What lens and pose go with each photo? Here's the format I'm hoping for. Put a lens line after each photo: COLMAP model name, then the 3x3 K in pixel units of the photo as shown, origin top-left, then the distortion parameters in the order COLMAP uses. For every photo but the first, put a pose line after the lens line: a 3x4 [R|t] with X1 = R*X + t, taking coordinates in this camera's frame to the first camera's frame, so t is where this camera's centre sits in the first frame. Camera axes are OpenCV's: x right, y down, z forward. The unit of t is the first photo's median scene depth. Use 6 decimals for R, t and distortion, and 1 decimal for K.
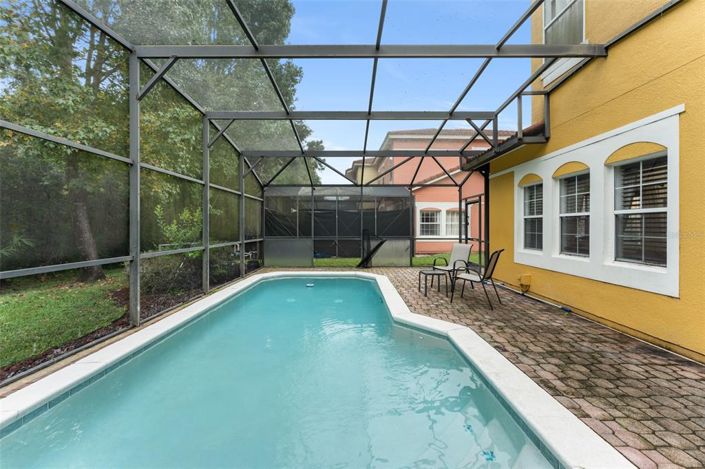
lens RADIAL K [[282.3, 0, 349.8], [0, 282.3, 227.0], [0, 0, 1]] dist [-0.001307, -0.000721]
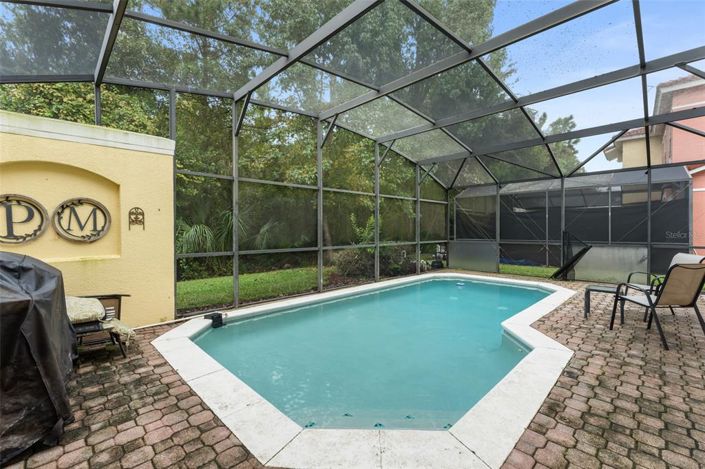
lens RADIAL K [[304.4, 0, 348.2], [0, 304.4, 232.7], [0, 0, 1]] dist [-0.004376, 0.001100]
pose [[0.696976, 0.007058, -0.717060, 0.441467], [0.001261, 0.999938, 0.011068, 0.000833], [0.717093, -0.008618, 0.696924, -0.057484]]
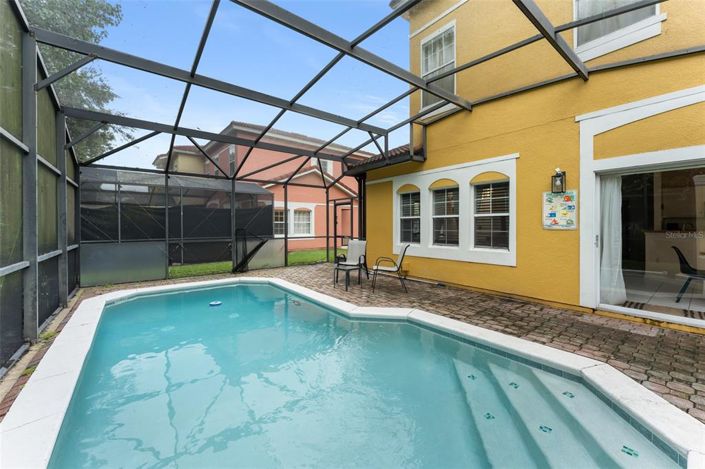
lens RADIAL K [[282.3, 0, 350.8], [0, 282.3, 227.8], [0, 0, 1]] dist [-0.001307, -0.000721]
pose [[0.784280, -0.008191, 0.620353, -0.403247], [0.004524, 0.999962, 0.007484, -0.000149], [-0.620390, -0.003063, 0.784287, 0.168758]]
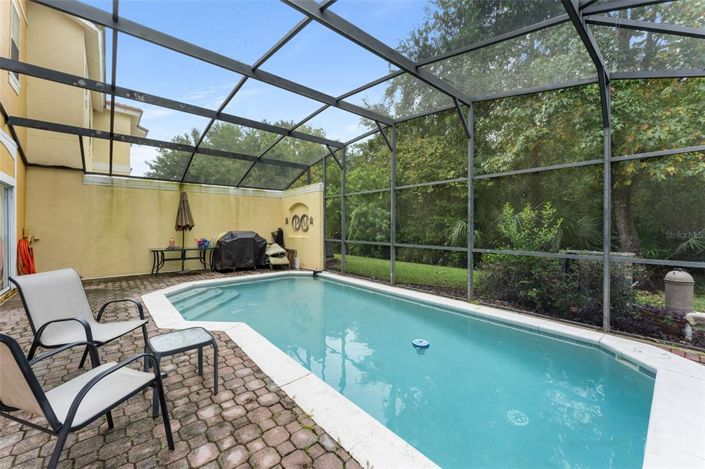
lens RADIAL K [[282.3, 0, 351.8], [0, 282.3, 230.0], [0, 0, 1]] dist [-0.001307, -0.000721]
pose [[-0.754230, 0.009383, -0.656543, 0.414395], [-0.000805, 0.999884, 0.015216, -0.003197], [0.656609, 0.012005, -0.754135, 1.631196]]
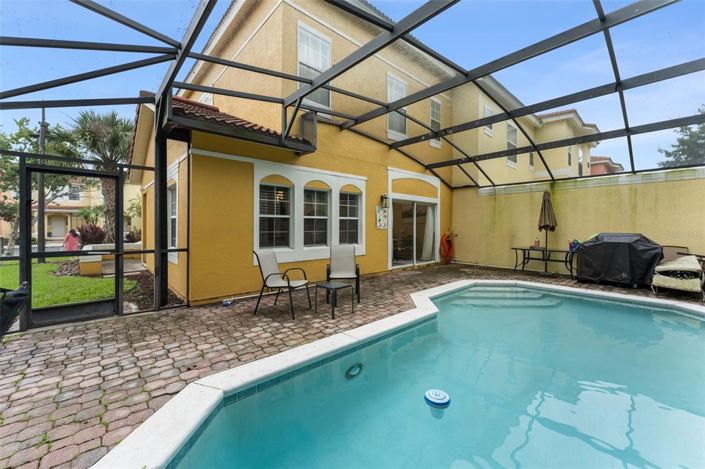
lens RADIAL K [[282.3, 0, 348.2], [0, 282.3, 226.9], [0, 0, 1]] dist [-0.001307, -0.000721]
pose [[-0.672392, -0.002641, 0.740191, -0.339211], [-0.000817, 0.999996, 0.002826, -0.000288], [-0.740195, 0.001295, -0.672391, 1.662618]]
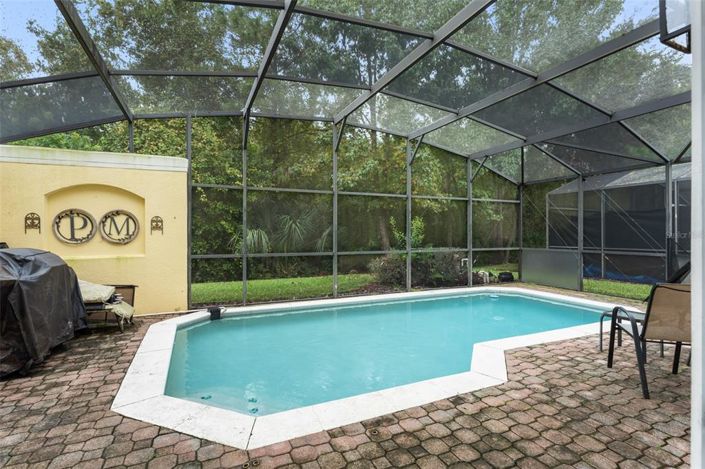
lens RADIAL K [[338.5, 0, 349.3], [0, 338.5, 234.3], [0, 0, 1]] dist [-0.000988, -0.000266]
pose [[0.412092, 0.004506, -0.911131, 0.754018], [-0.001140, 0.999990, 0.004430, -0.004832], [0.911141, -0.000787, 0.412093, 0.231201]]
